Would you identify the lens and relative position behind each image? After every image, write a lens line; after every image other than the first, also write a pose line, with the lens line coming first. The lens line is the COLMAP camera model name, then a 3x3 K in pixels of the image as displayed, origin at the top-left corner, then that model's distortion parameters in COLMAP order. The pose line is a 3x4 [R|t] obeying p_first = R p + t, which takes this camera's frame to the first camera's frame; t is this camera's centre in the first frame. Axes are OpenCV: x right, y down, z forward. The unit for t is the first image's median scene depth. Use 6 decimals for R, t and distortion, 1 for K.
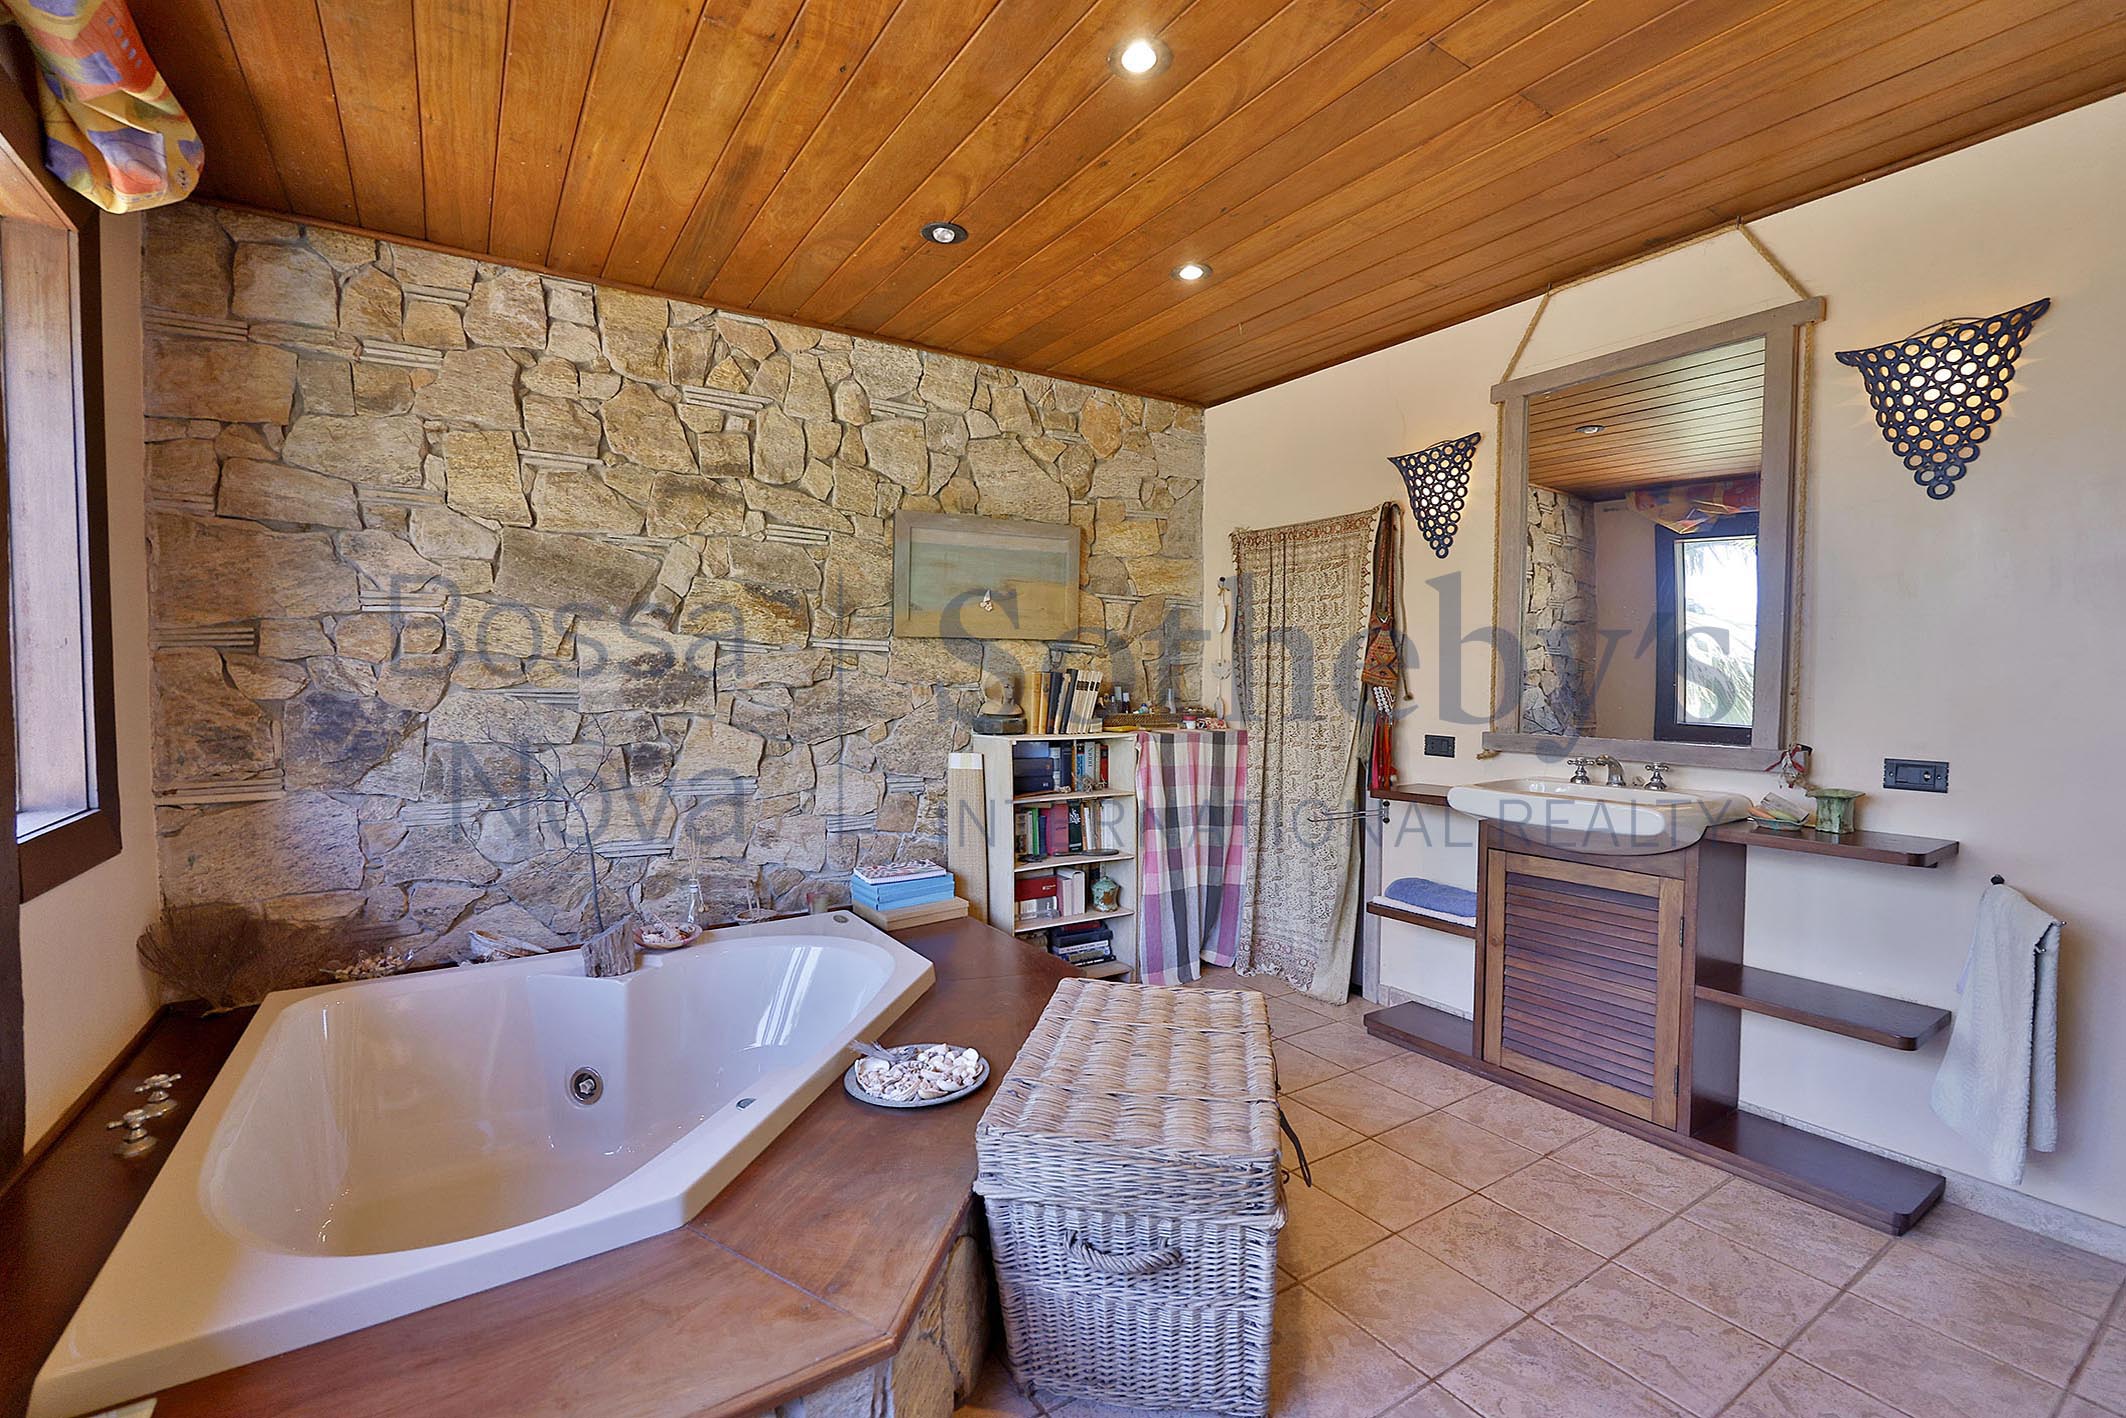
lens RADIAL K [[903.8, 0, 1058.8], [0, 903.8, 704.6], [0, 0, 1]] dist [-0.001786, 0.000373]
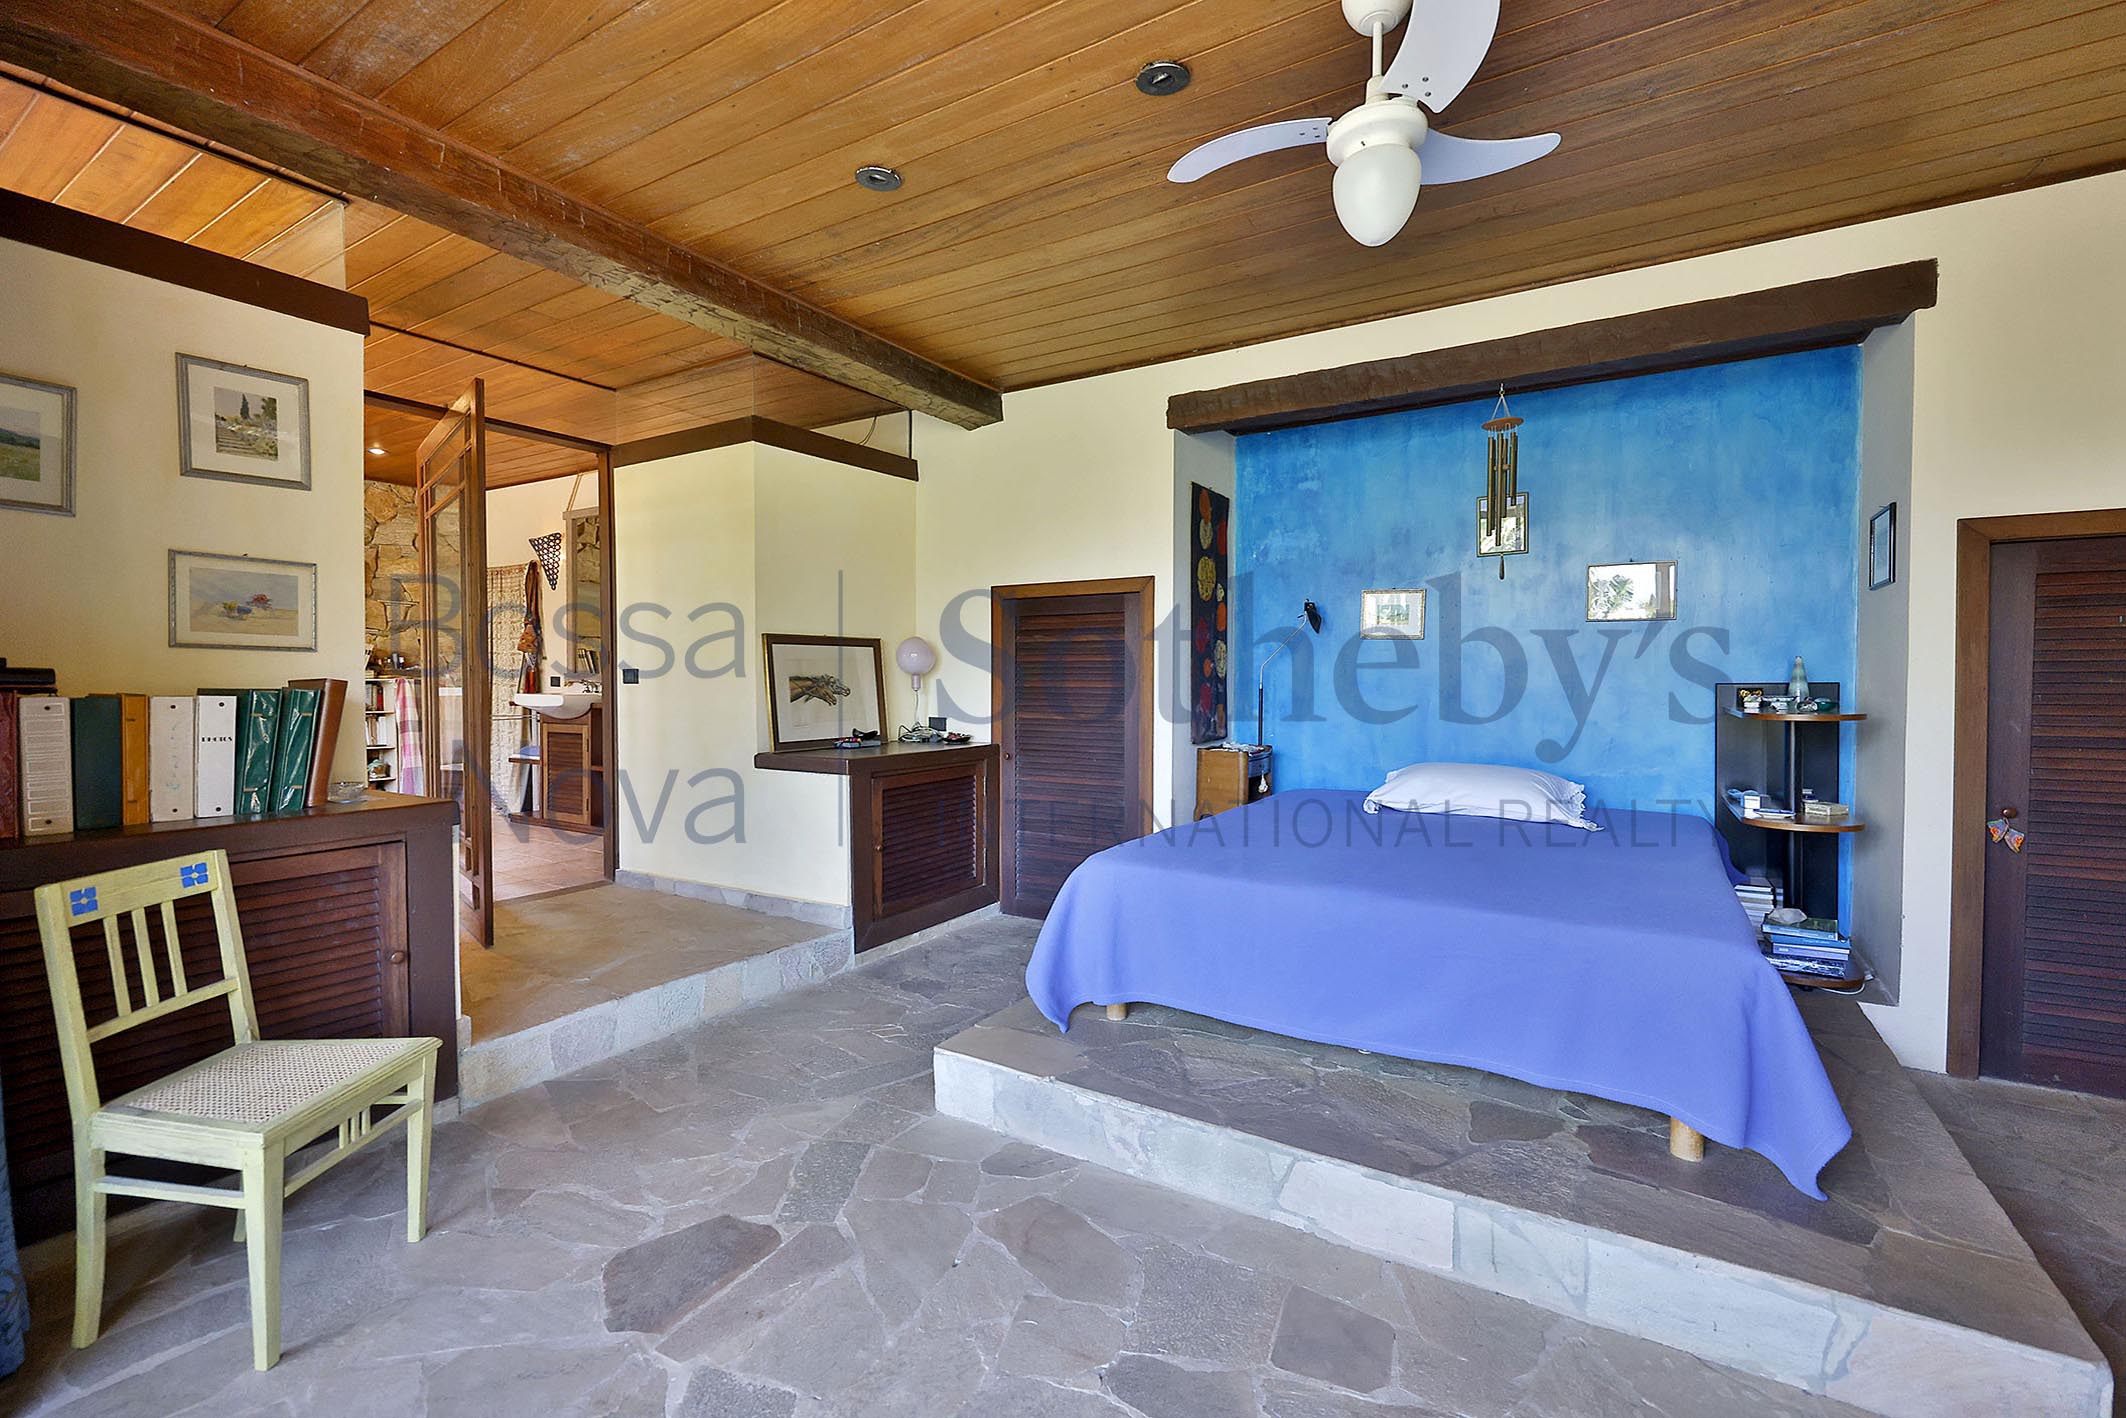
lens RADIAL K [[903.8, 0, 1058.8], [0, 903.8, 704.6], [0, 0, 1]] dist [-0.001786, 0.000373]
pose [[0.909082, -0.010568, 0.416483, 0.538851], [0.009342, 0.999944, 0.004980, 0.087504], [-0.416512, -0.000636, 0.909130, -1.195117]]
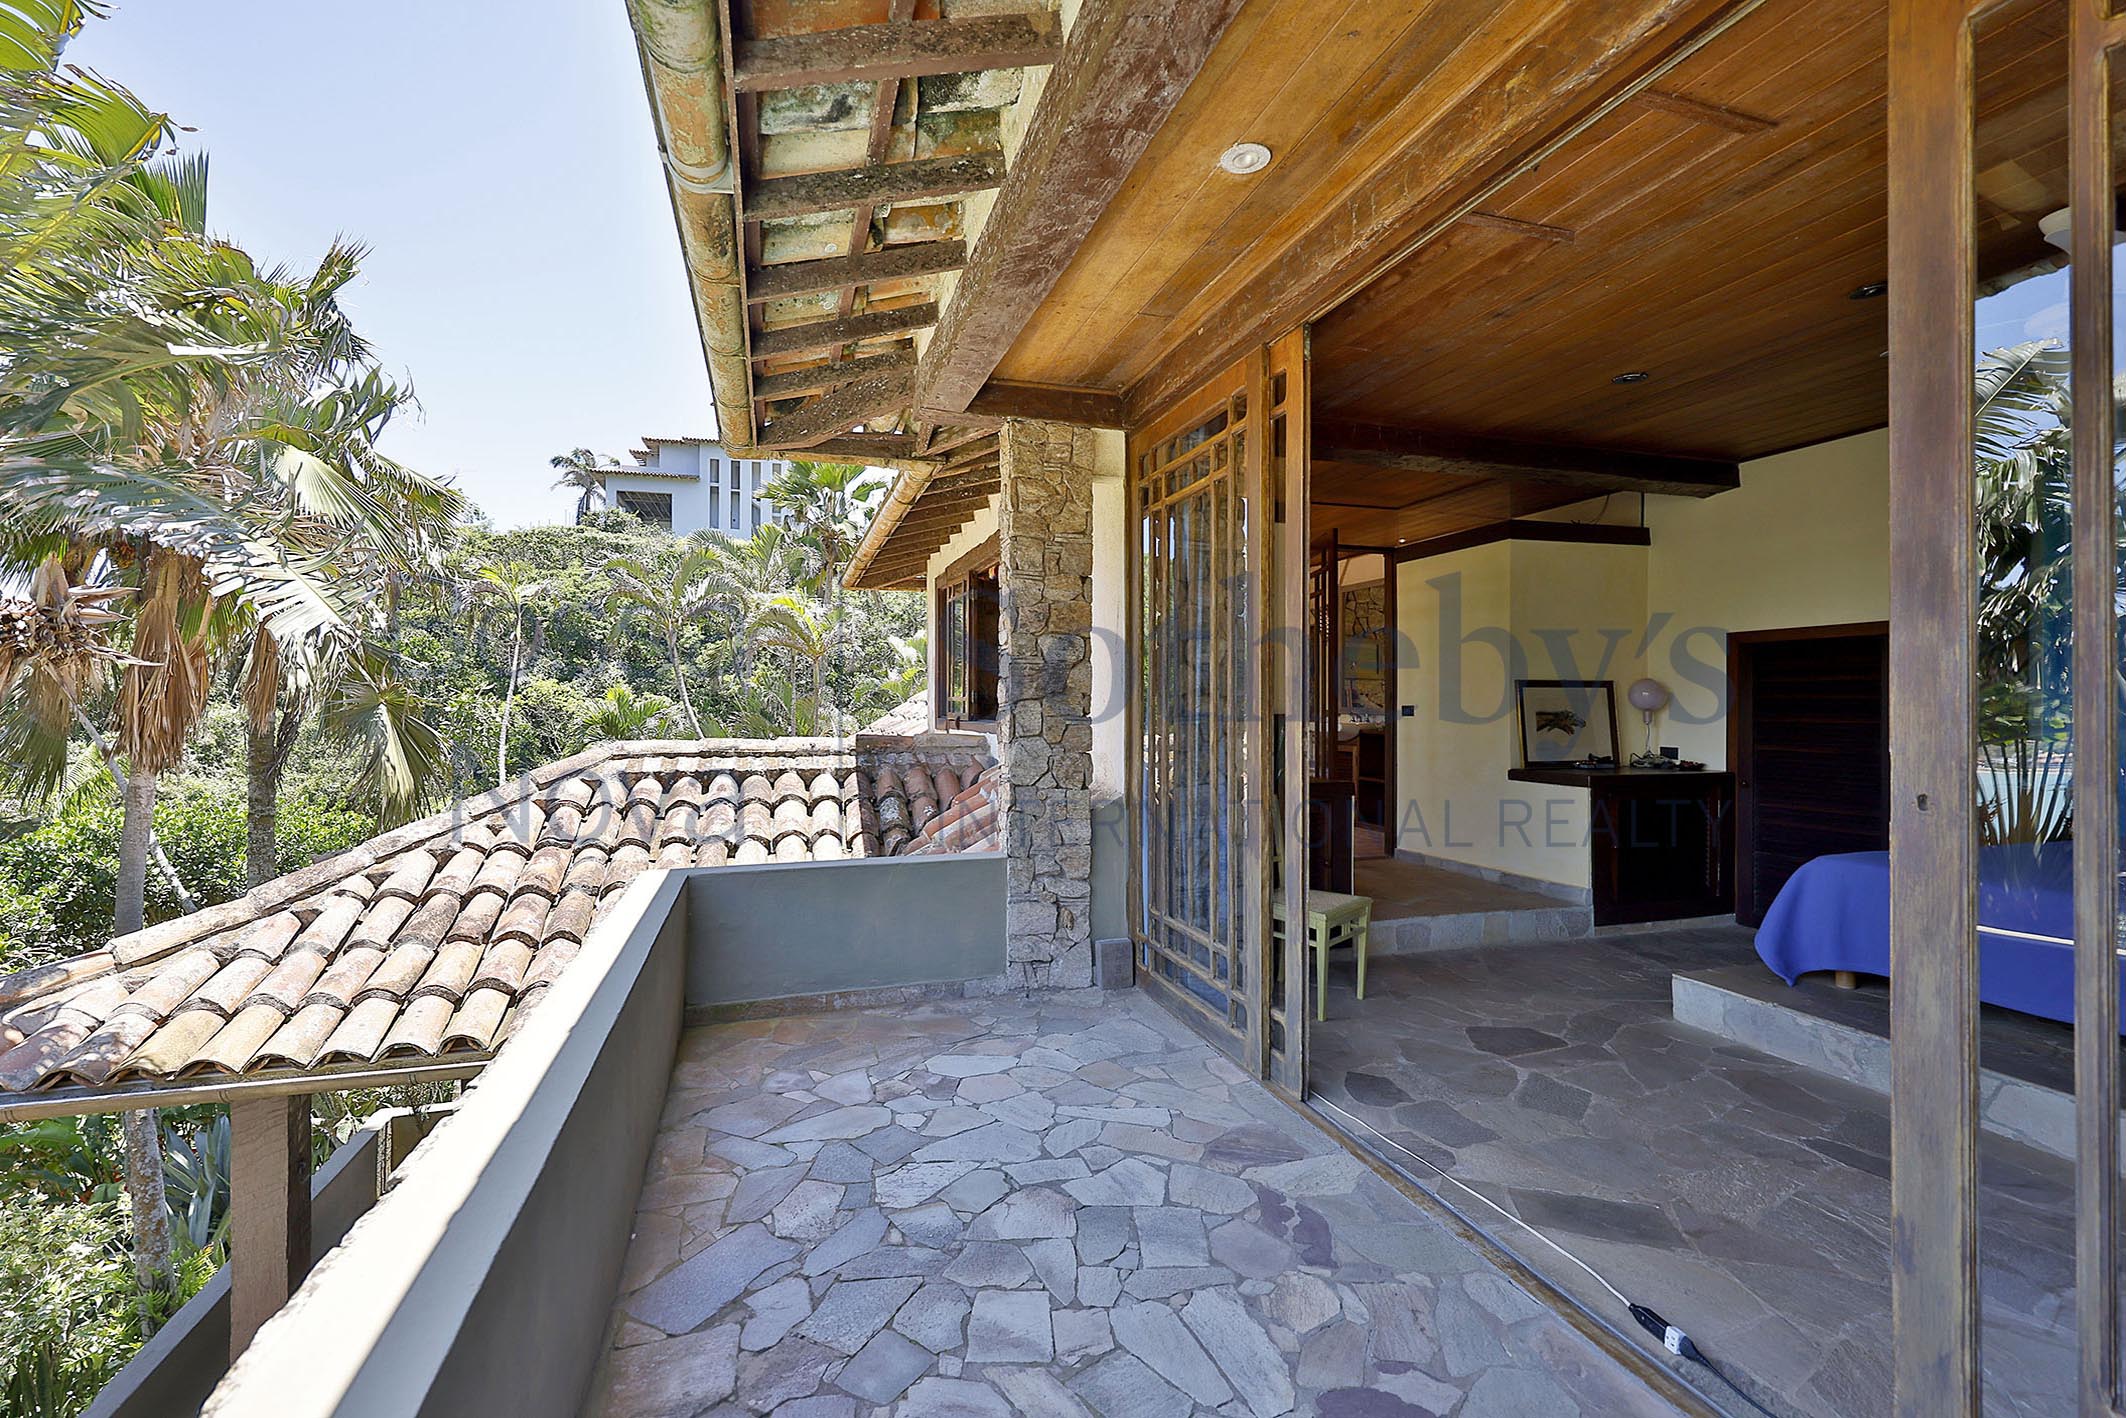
lens RADIAL K [[903.8, 0, 1058.8], [0, 903.8, 704.6], [0, 0, 1]] dist [-0.001786, 0.000373]
pose [[0.958921, 0.002424, -0.283663, 0.311226], [-0.010645, 0.999567, -0.027444, 0.093857], [0.283474, 0.029337, 0.958531, -1.851153]]
